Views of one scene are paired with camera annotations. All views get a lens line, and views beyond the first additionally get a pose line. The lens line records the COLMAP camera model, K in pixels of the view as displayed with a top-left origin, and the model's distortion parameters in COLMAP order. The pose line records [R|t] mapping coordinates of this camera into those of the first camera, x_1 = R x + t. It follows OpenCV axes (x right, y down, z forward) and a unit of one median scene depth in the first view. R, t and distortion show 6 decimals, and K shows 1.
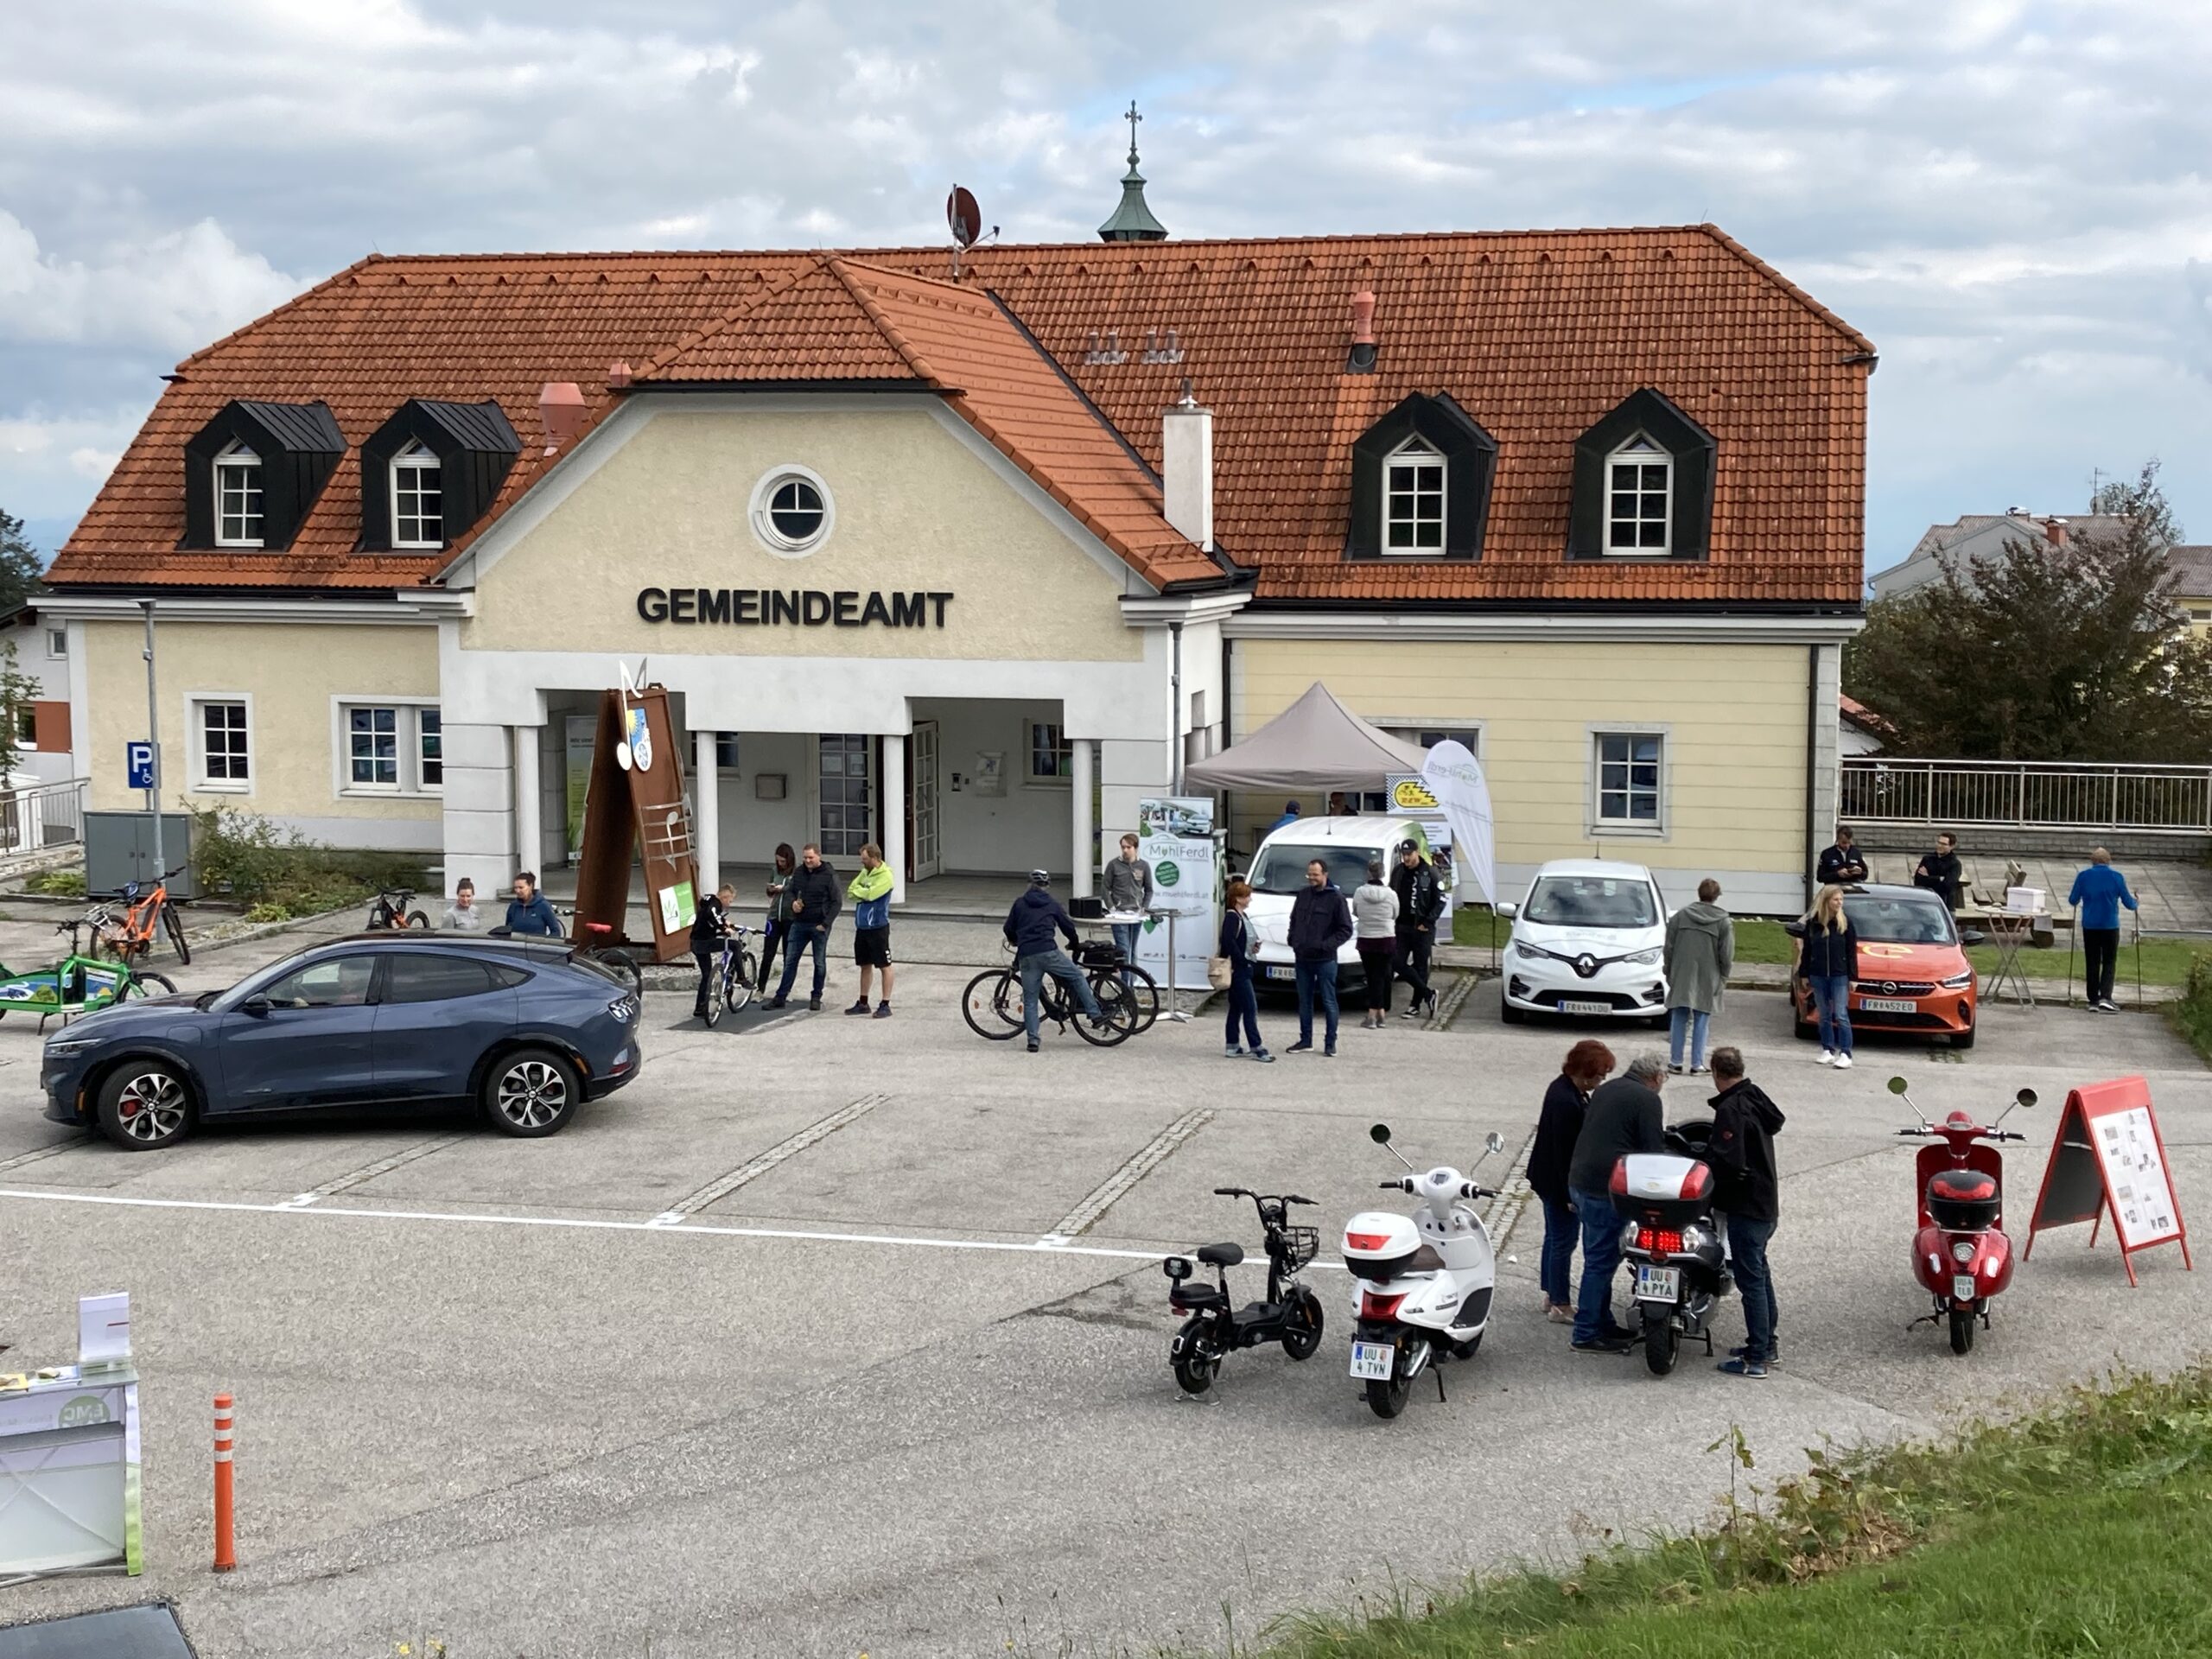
lens RADIAL K [[3043.9, 0, 1106.0], [0, 3043.9, 829.5], [0, 0, 1]] dist [0.340483, -1.598548]
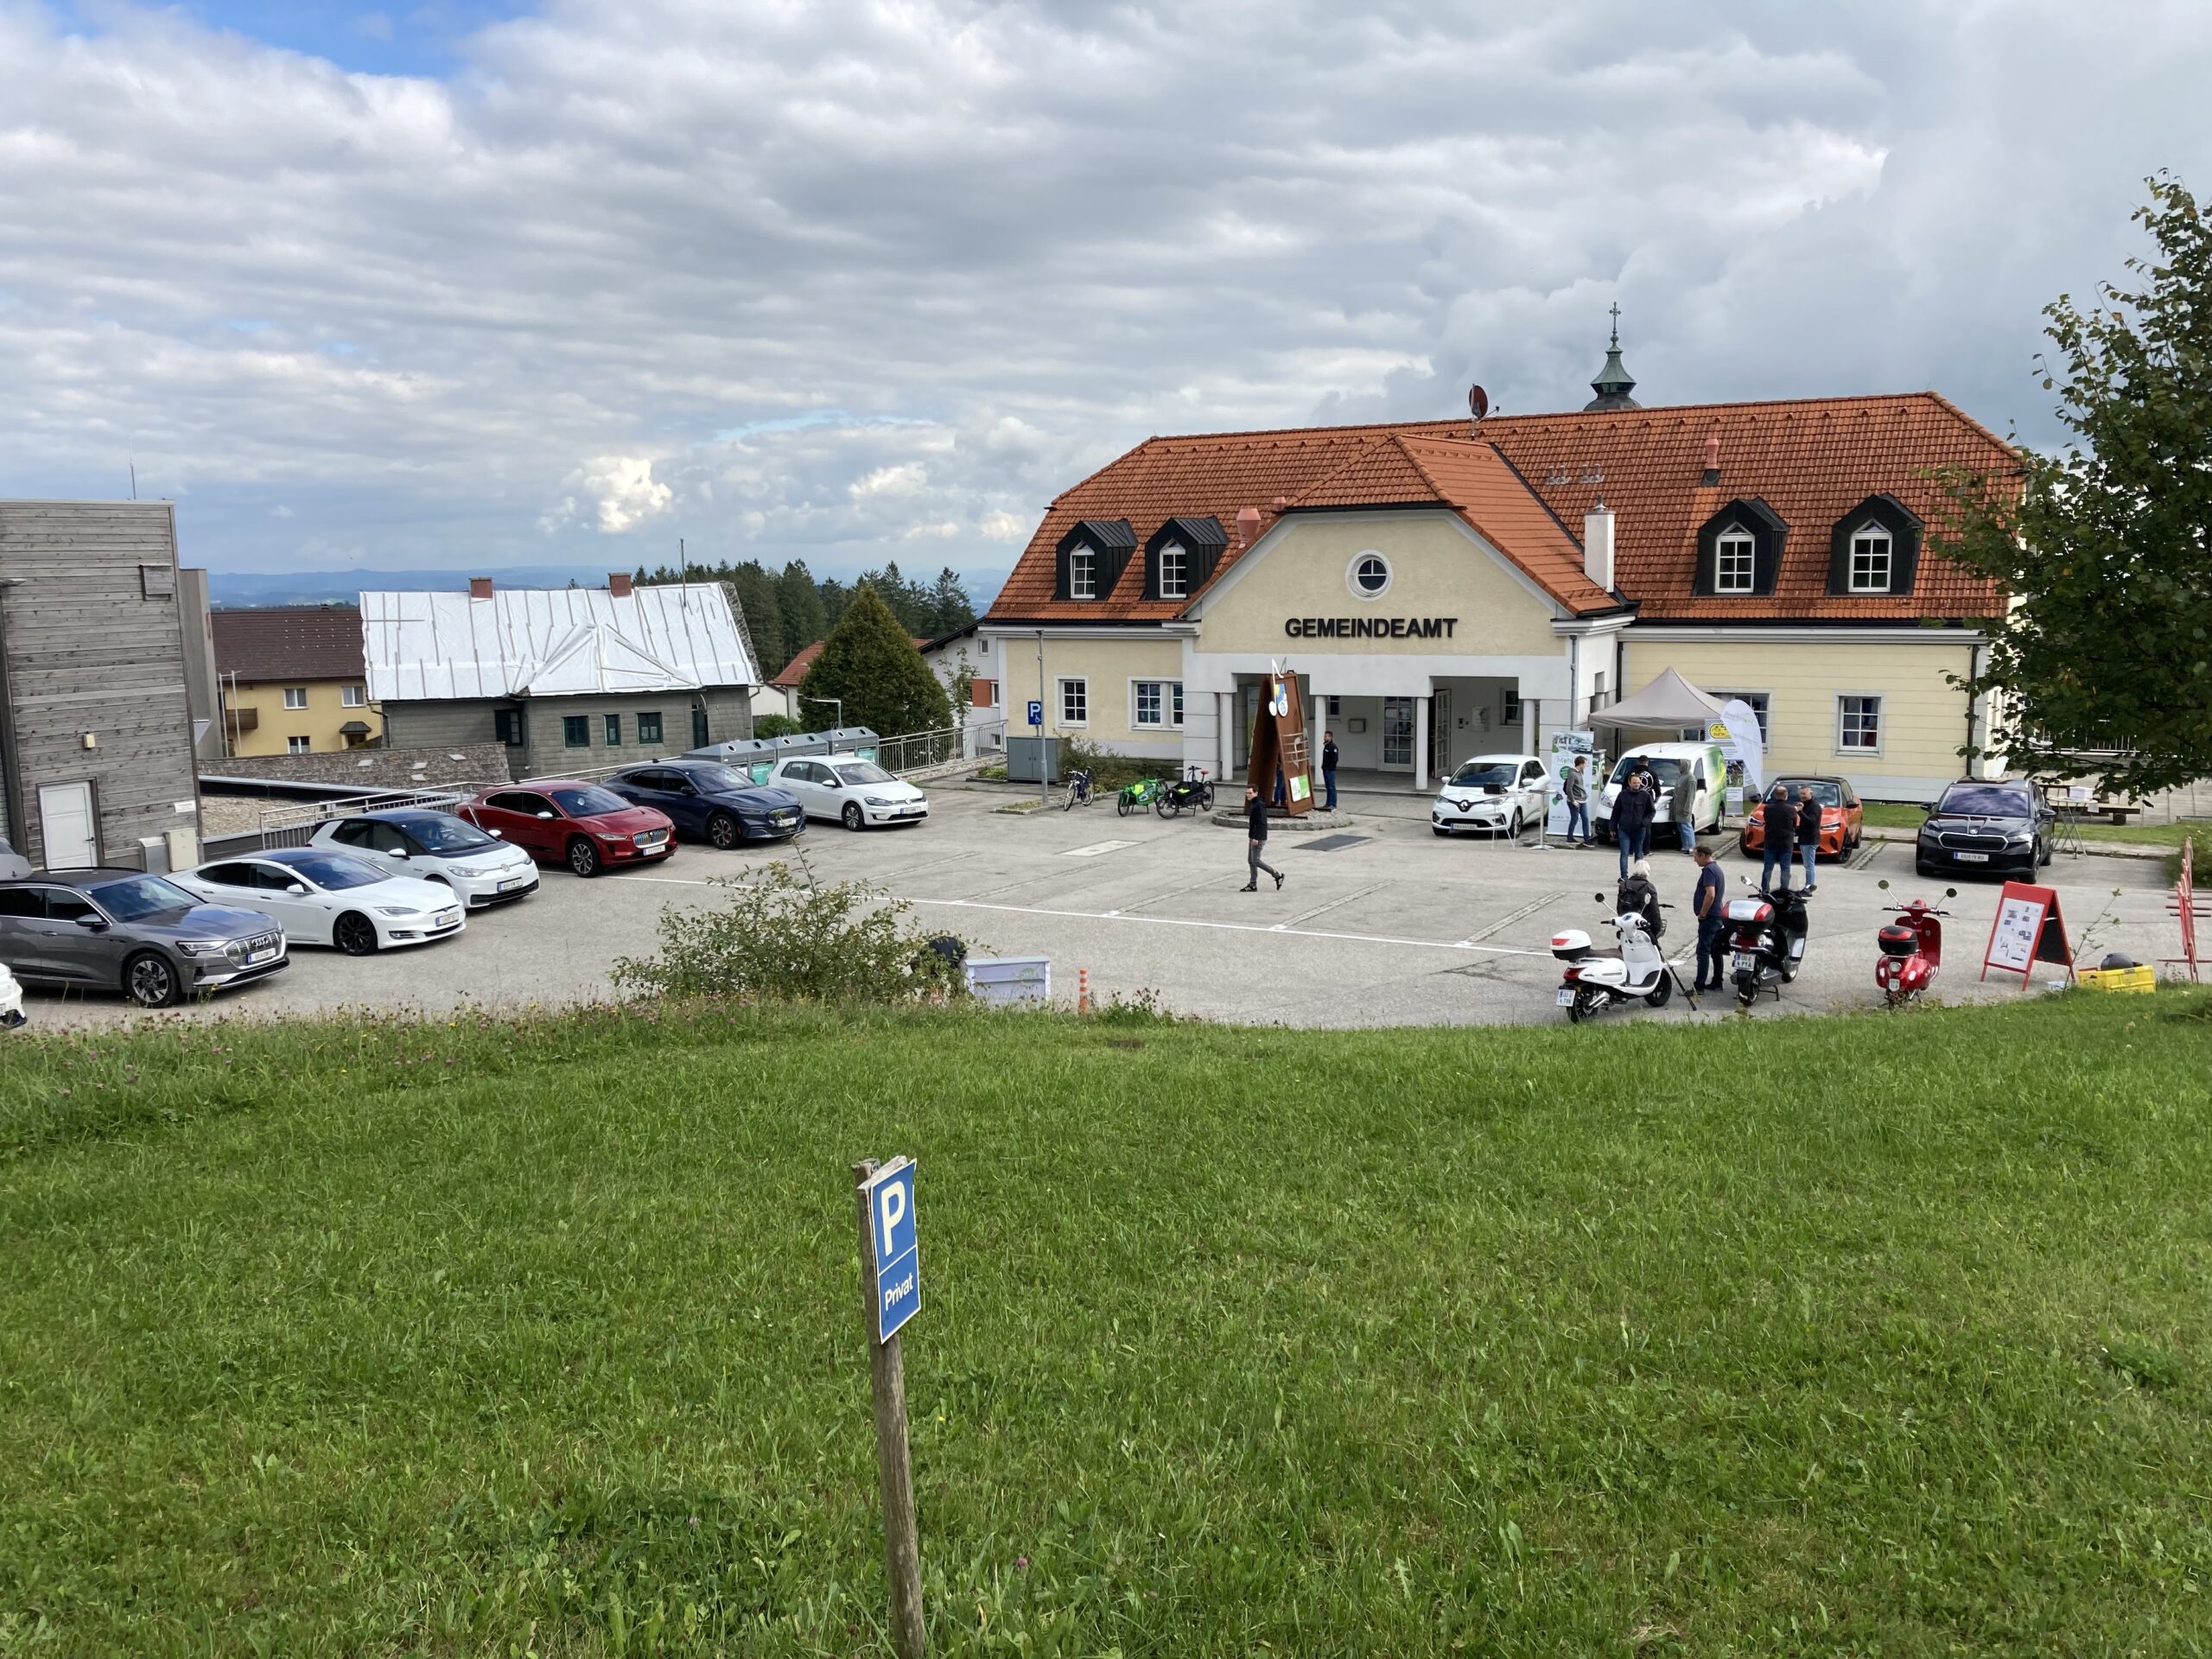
lens RADIAL K [[1848.0, 0, 1106.0], [0, 1848.0, 829.5], [0, 0, 1]] dist [0.099197, -0.160582]
pose [[0.967189, 0.020412, -0.253237, 0.027408], [-0.010255, 0.999092, 0.041362, 0.003699], [0.253851, -0.037408, 0.966520, -0.111201]]
